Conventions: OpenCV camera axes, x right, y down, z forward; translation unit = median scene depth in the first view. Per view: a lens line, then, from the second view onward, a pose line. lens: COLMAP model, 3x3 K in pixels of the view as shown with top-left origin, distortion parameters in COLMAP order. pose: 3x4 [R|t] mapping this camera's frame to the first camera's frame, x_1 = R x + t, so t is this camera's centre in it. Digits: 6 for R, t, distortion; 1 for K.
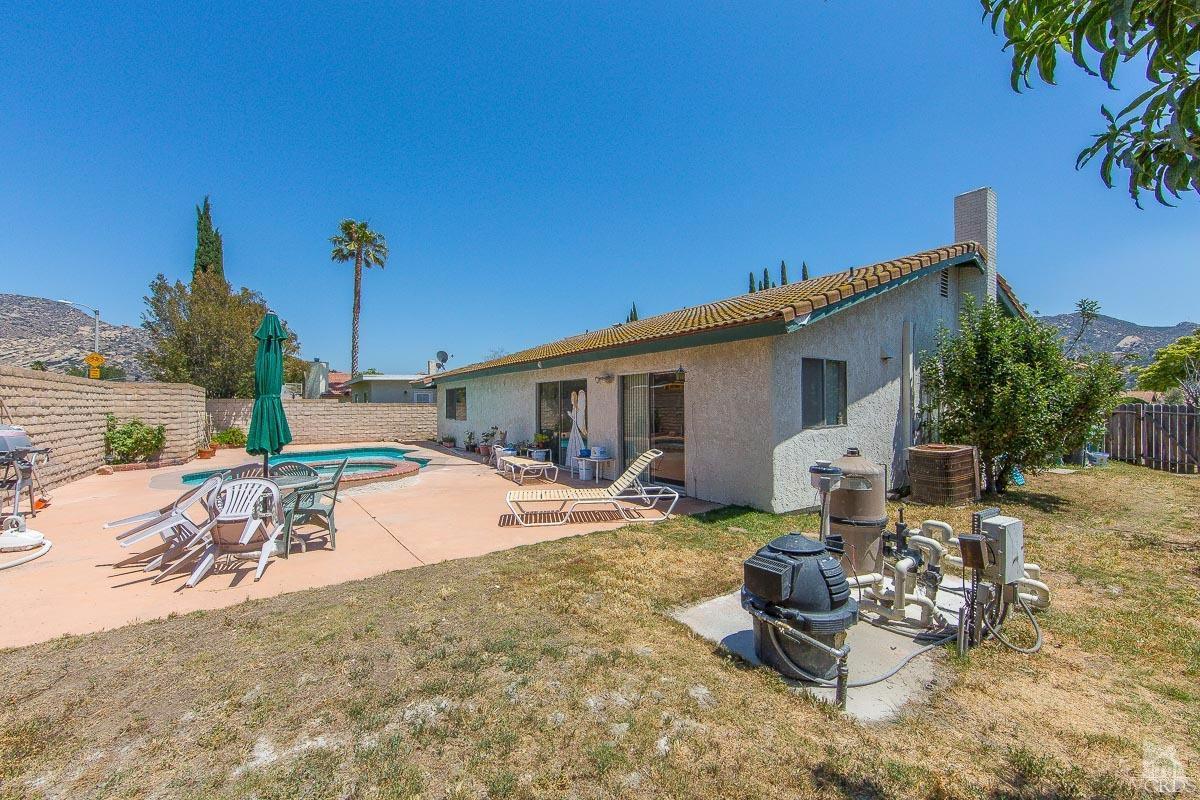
lens RADIAL K [[458.3, 0, 551.5], [0, 458.3, 409.8], [0, 0, 1]] dist [0.000712, -0.000058]
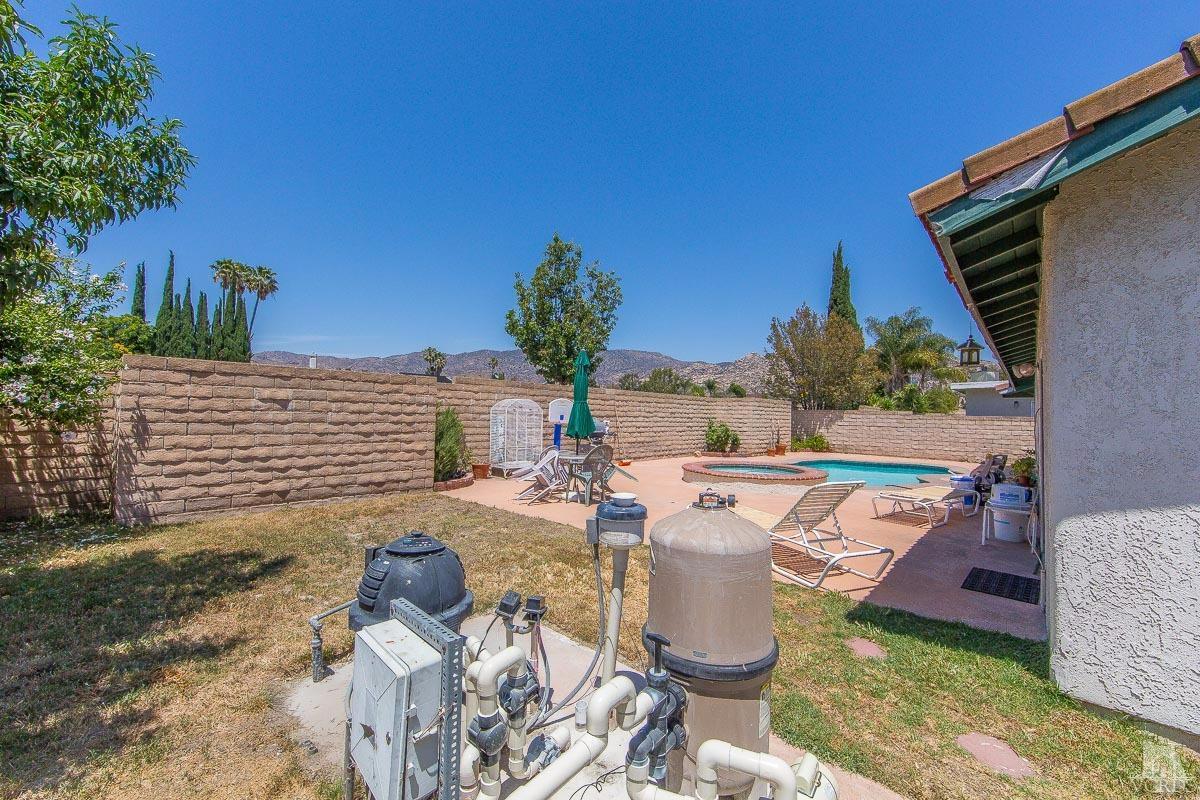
lens RADIAL K [[454.8, 0, 637.0], [0, 454.8, 403.0], [0, 0, 1]] dist [-0.000363, 0.000042]
pose [[0.320384, -0.014797, -0.947172, 0.310998], [-0.030896, 0.999183, -0.026060, 0.002929], [0.946784, 0.037613, 0.319665, 0.222530]]
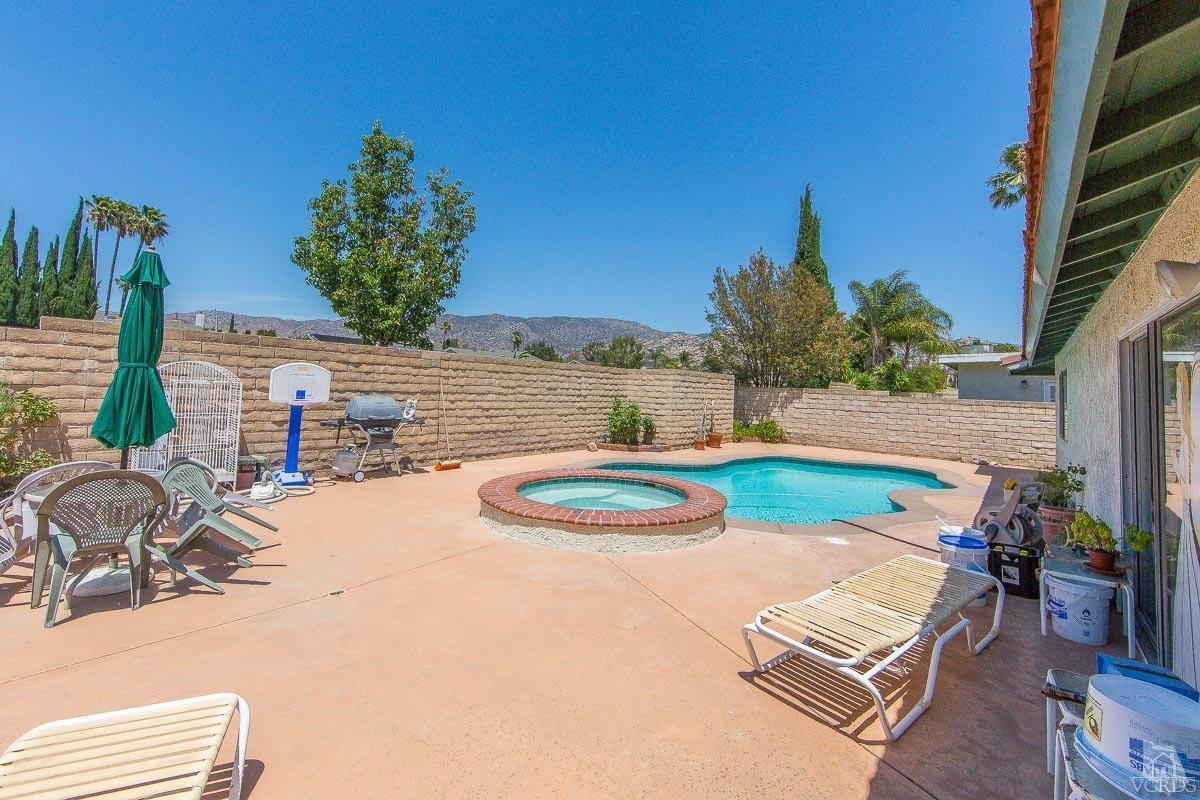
lens RADIAL K [[486.6, 0, 629.5], [0, 486.6, 363.8], [0, 0, 1]] dist [-0.001668, -0.000151]
pose [[0.355589, -0.030346, -0.934150, 0.120466], [-0.047800, 0.997574, -0.050602, -0.010278], [0.933419, 0.062646, 0.353276, 0.478162]]
